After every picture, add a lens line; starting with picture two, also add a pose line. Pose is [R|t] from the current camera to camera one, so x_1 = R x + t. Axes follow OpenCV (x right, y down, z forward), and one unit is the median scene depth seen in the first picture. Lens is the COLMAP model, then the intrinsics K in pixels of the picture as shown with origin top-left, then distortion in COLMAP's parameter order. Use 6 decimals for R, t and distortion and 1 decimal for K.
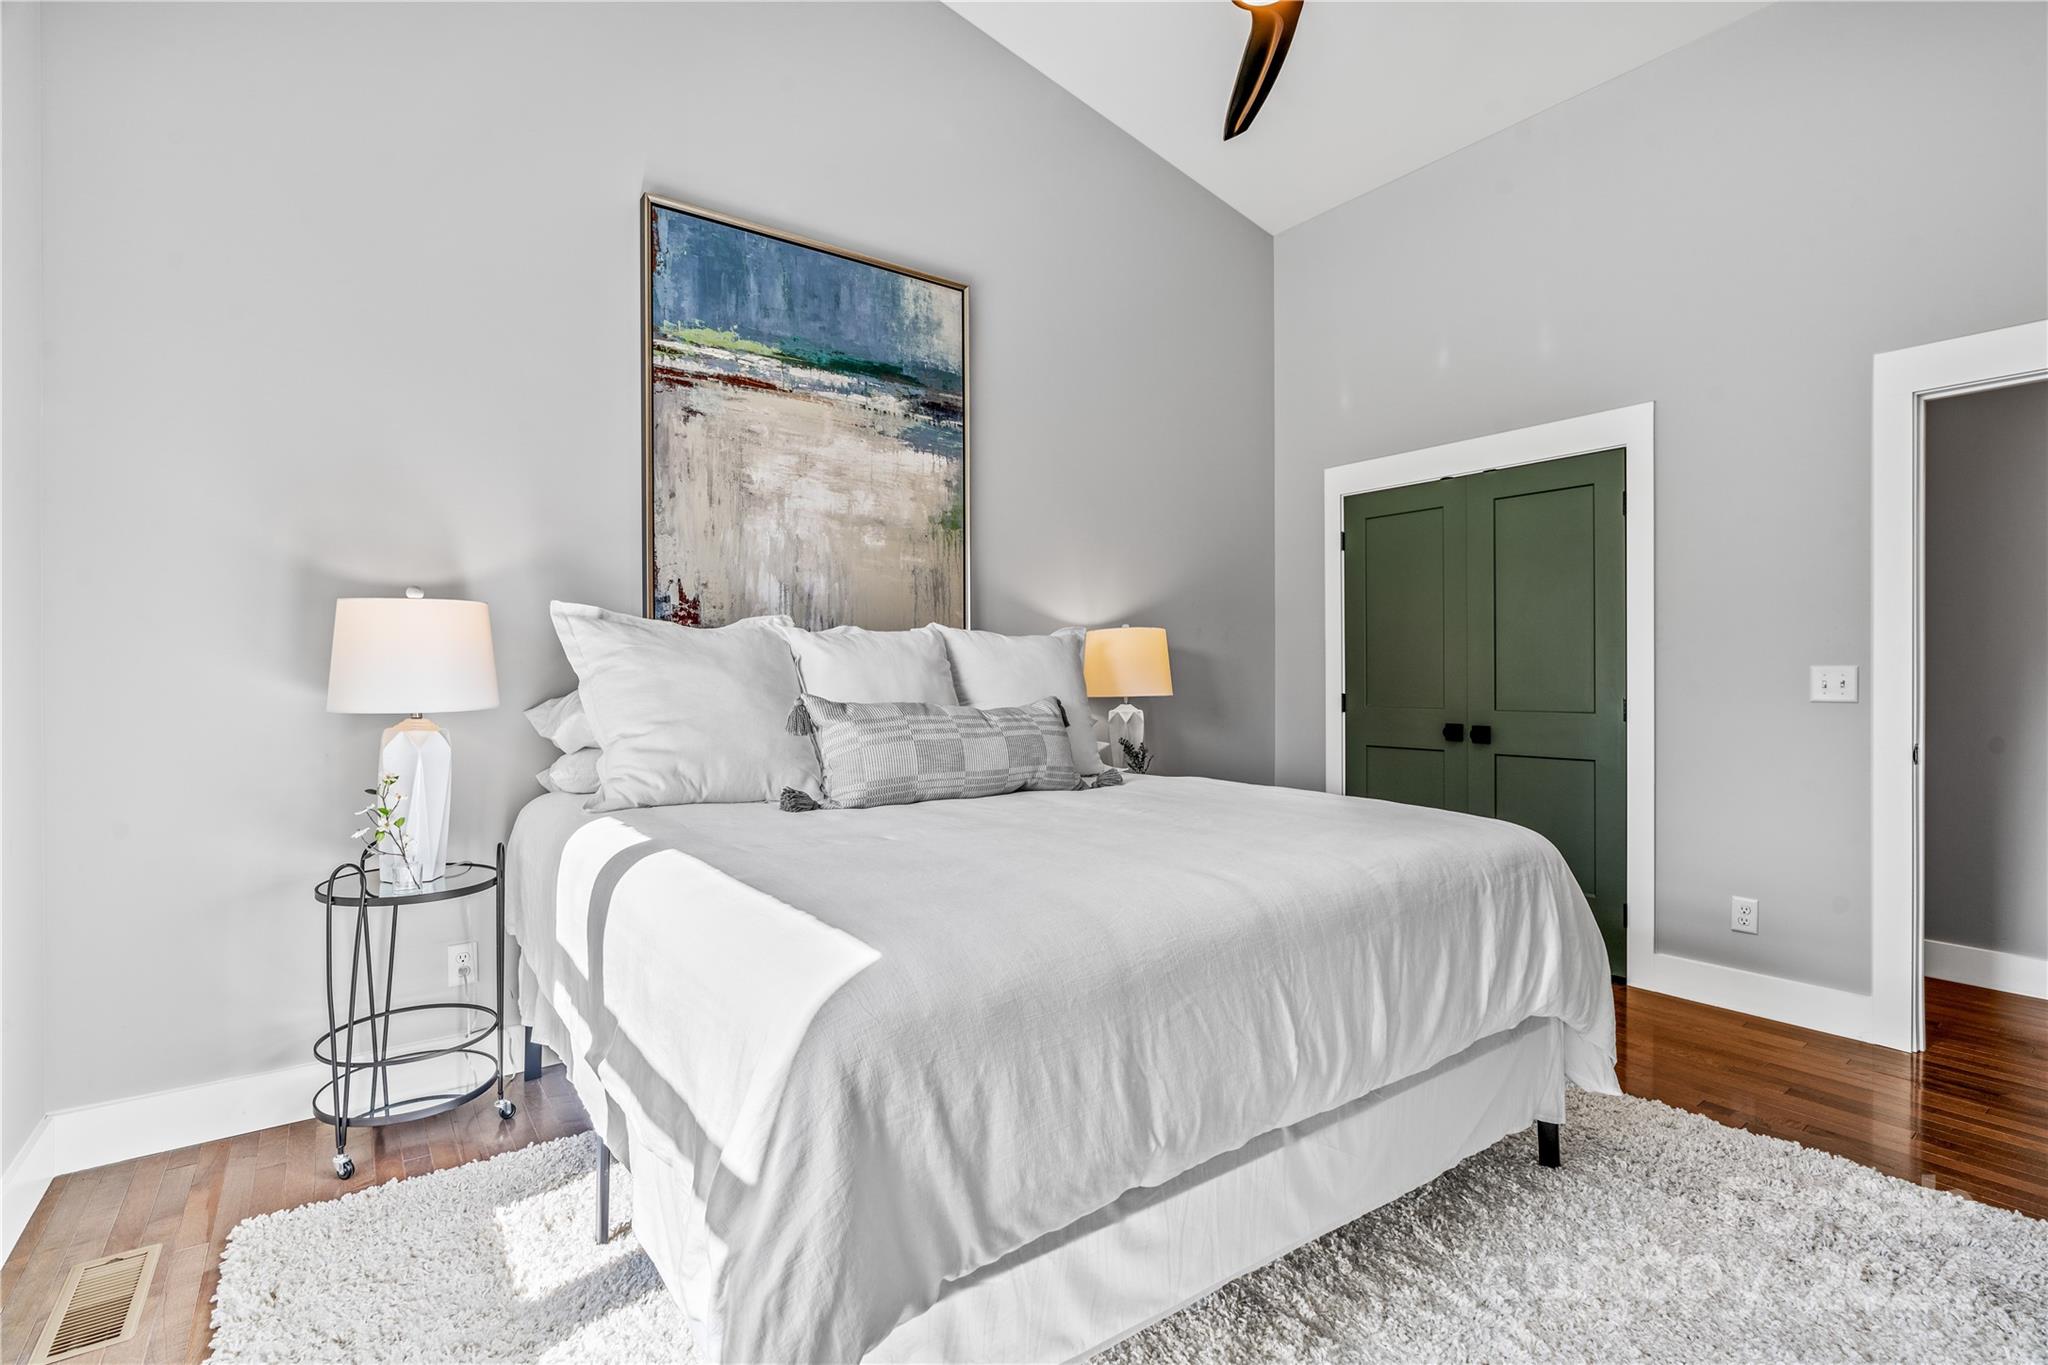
lens RADIAL K [[915.0, 0, 982.6], [0, 915.0, 680.6], [0, 0, 1]] dist [-0.011292, 0.002556]
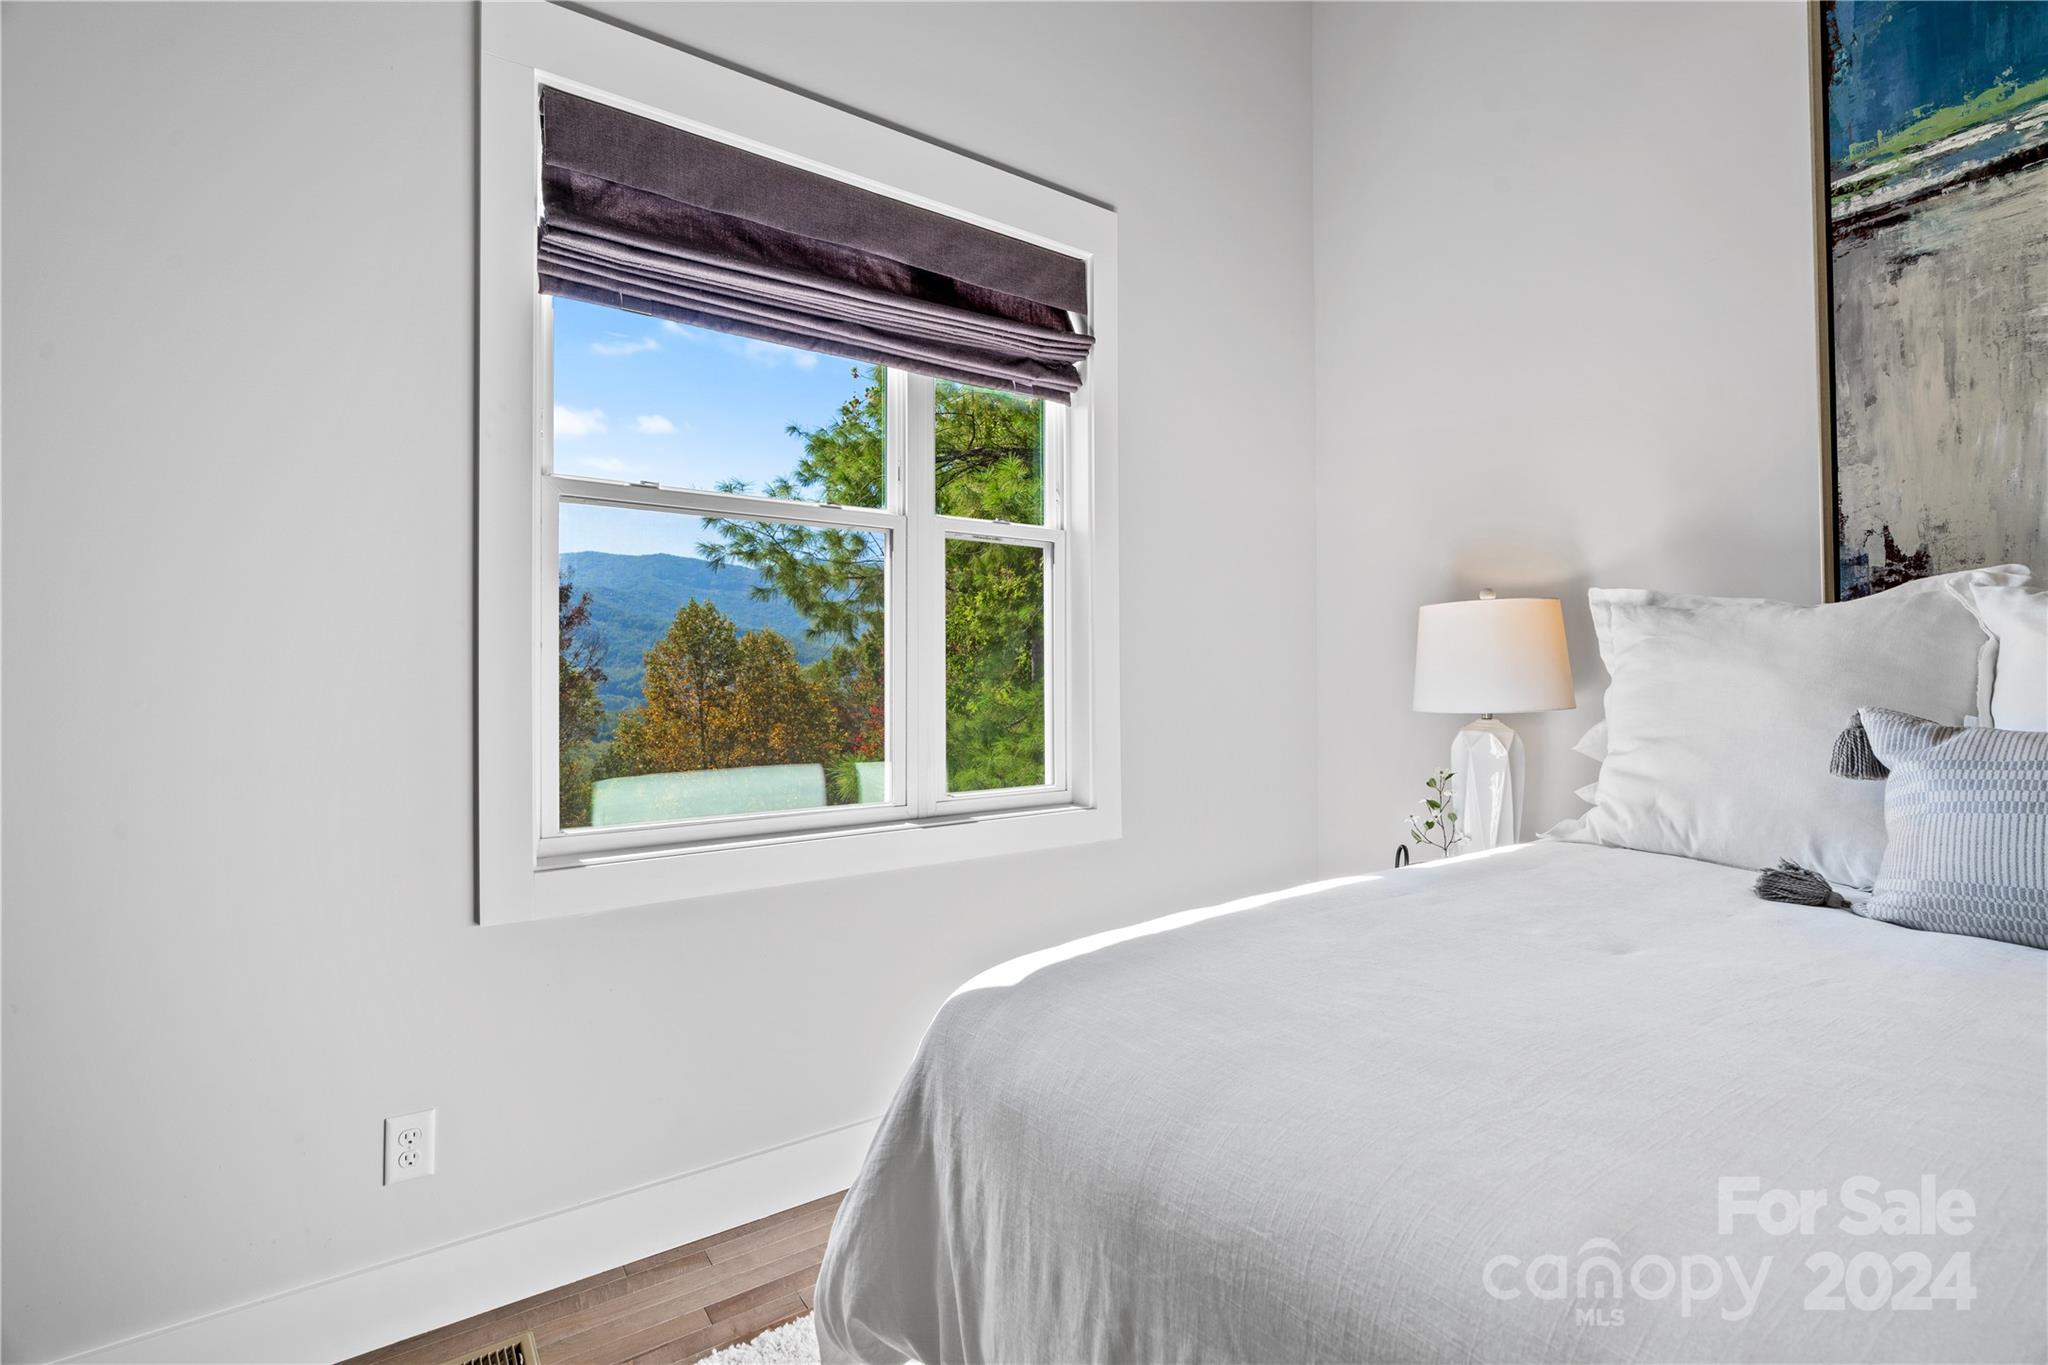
lens RADIAL K [[915.0, 0, 1020.8], [0, 915.0, 675.6], [0, 0, 1]] dist [-0.011292, 0.002556]
pose [[-0.007224, -0.000588, -0.999974, 0.305546], [0.001341, 0.999999, -0.000597, -0.005301], [0.999973, -0.001346, -0.007223, 0.375520]]
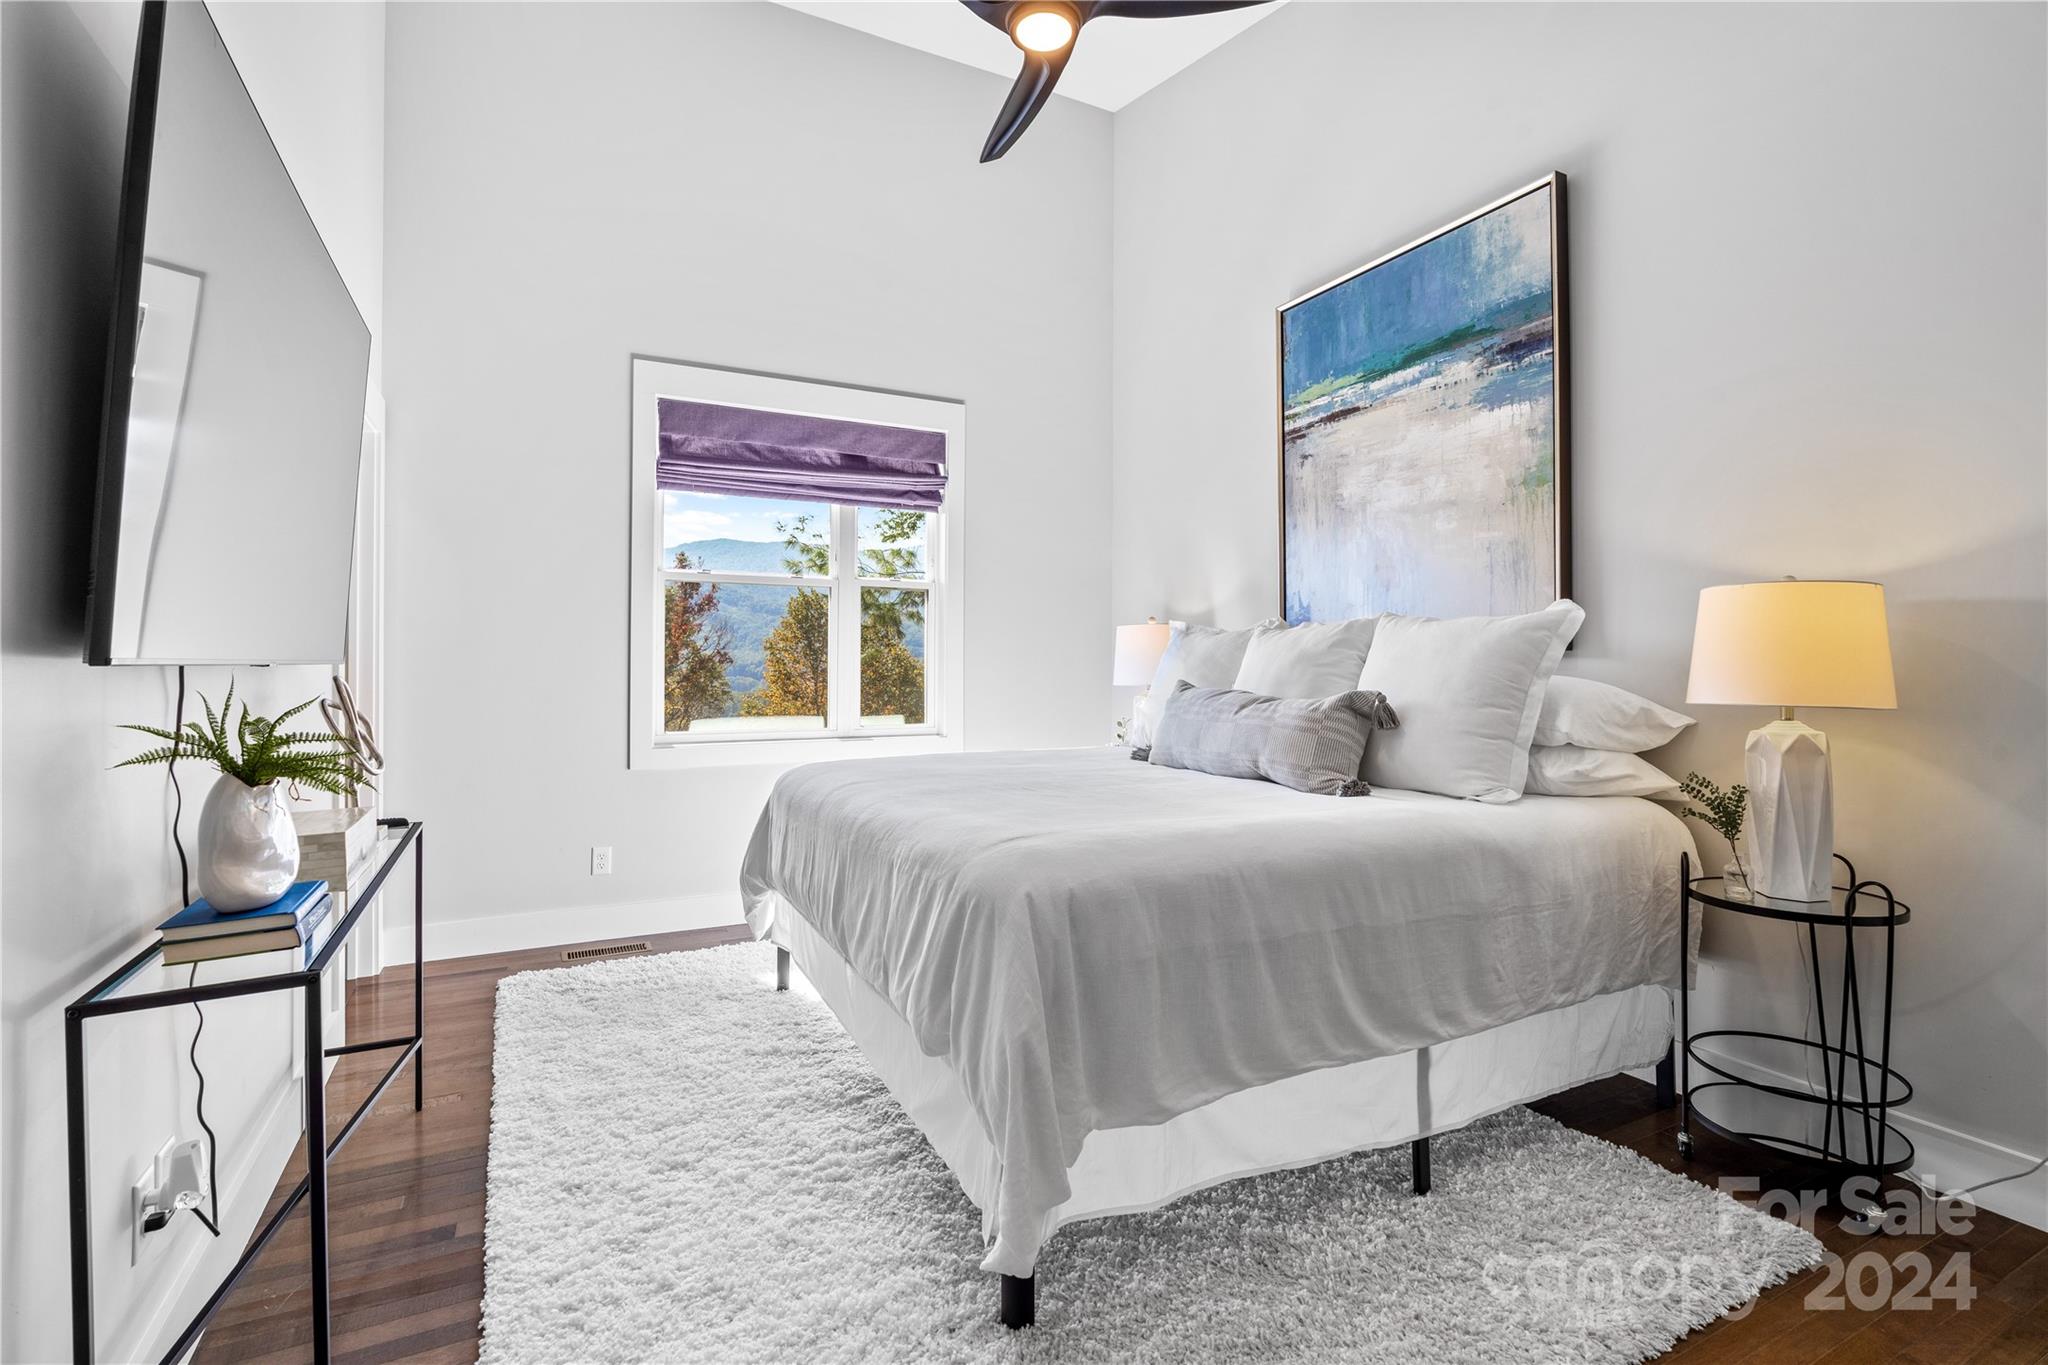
lens RADIAL K [[915.0, 0, 1014.0], [0, 915.0, 657.8], [0, 0, 1]] dist [-0.011292, 0.002556]
pose [[-0.136670, -0.003978, -0.990609, 0.951859], [-0.005035, 0.999982, -0.003321, -0.010851], [0.990604, 0.004534, -0.136688, 0.750884]]
